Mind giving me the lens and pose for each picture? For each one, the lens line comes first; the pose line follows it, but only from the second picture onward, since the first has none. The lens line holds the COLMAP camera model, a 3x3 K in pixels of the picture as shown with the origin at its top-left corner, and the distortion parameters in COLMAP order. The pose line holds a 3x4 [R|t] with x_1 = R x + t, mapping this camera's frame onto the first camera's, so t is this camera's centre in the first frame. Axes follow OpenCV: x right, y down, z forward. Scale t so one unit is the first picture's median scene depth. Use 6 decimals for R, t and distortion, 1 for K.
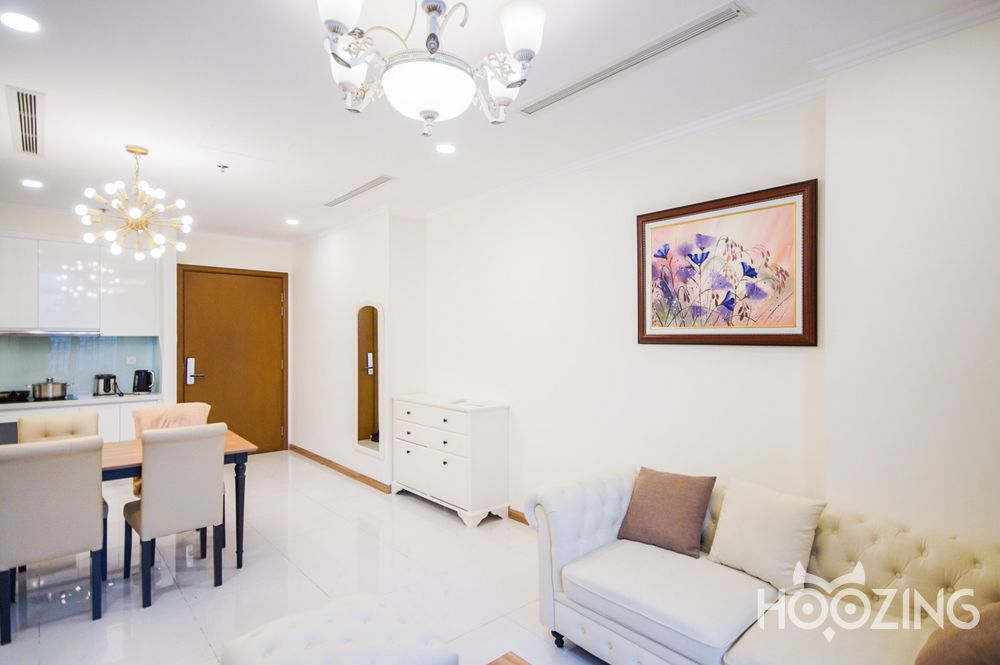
lens RADIAL K [[516.0, 0, 500.2], [0, 516.0, 337.0], [0, 0, 1]] dist [0.004101, 0.000684]
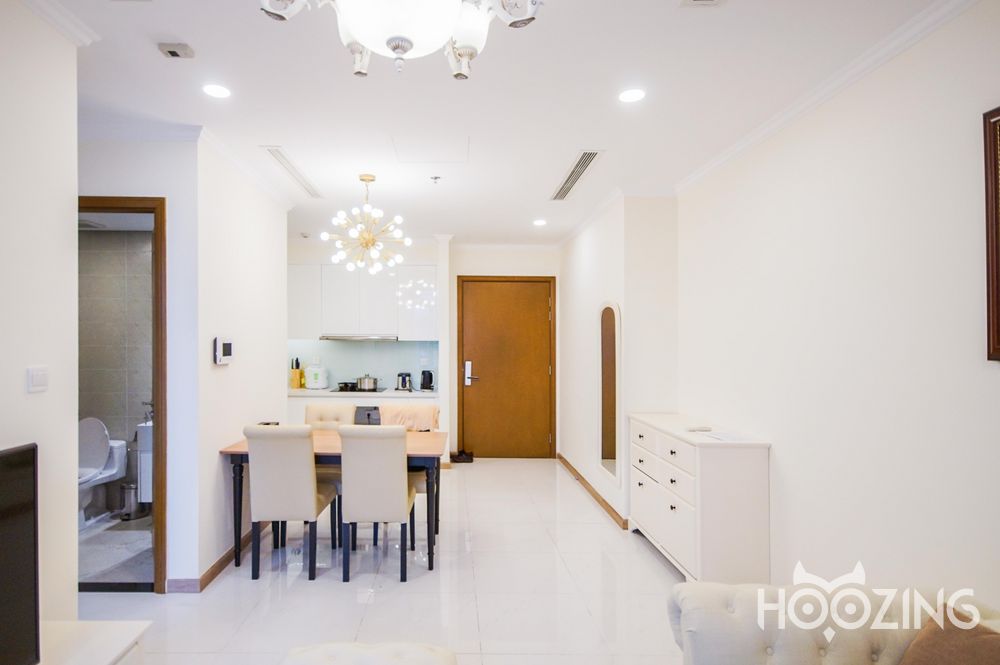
lens RADIAL K [[533.4, 0, 451.7], [0, 533.4, 339.6], [0, 0, 1]] dist [-0.001363, -0.000306]
pose [[0.748787, 0.001761, -0.662808, 0.138080], [-0.005384, 0.999980, -0.003426, -0.000882], [0.662788, 0.006134, 0.748782, 0.153222]]
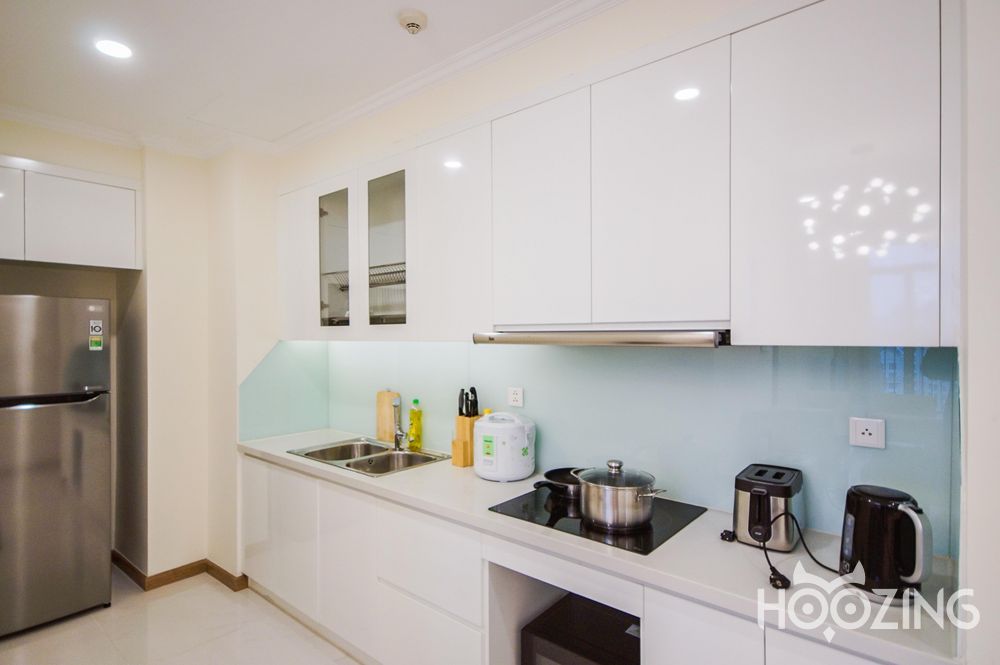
lens RADIAL K [[525.7, 0, 505.0], [0, 525.7, 332.5], [0, 0, 1]] dist [0.015475, -0.000344]
pose [[0.147499, -0.004921, -0.989050, -0.494292], [0.003894, 0.999983, -0.004395, -0.008252], [0.989055, -0.003203, 0.147516, 0.822888]]
